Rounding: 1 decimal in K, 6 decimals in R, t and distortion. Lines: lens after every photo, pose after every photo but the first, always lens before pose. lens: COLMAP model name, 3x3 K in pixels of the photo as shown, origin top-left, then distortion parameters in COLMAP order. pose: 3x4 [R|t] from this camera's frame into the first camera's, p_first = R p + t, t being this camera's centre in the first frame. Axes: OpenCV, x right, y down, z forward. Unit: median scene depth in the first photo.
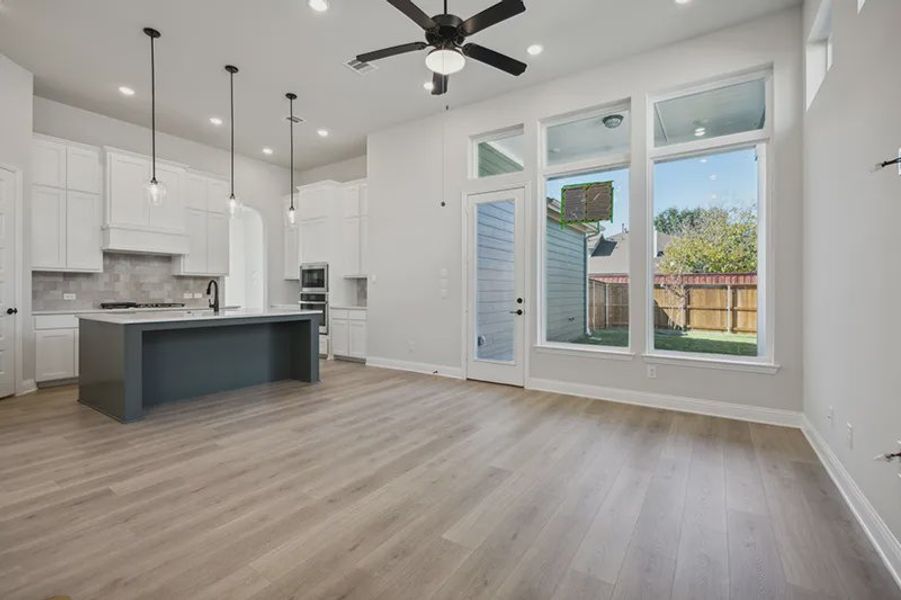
lens RADIAL K [[399.9, 0, 443.6], [0, 399.9, 290.9], [0, 0, 1]] dist [0.000784, 0.000063]
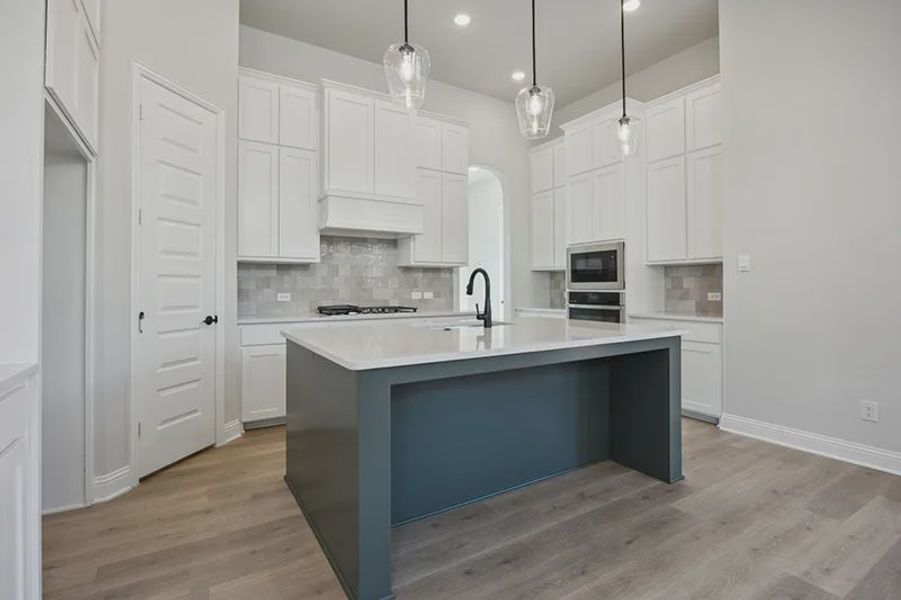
lens RADIAL K [[429.6, 0, 449.3], [0, 429.6, 281.5], [0, 0, 1]] dist [-0.002405, -0.000247]
pose [[0.914338, -0.009997, -0.404828, -0.328374], [0.004579, 0.999887, -0.014349, -0.001042], [0.404926, 0.011266, 0.914280, 0.390166]]
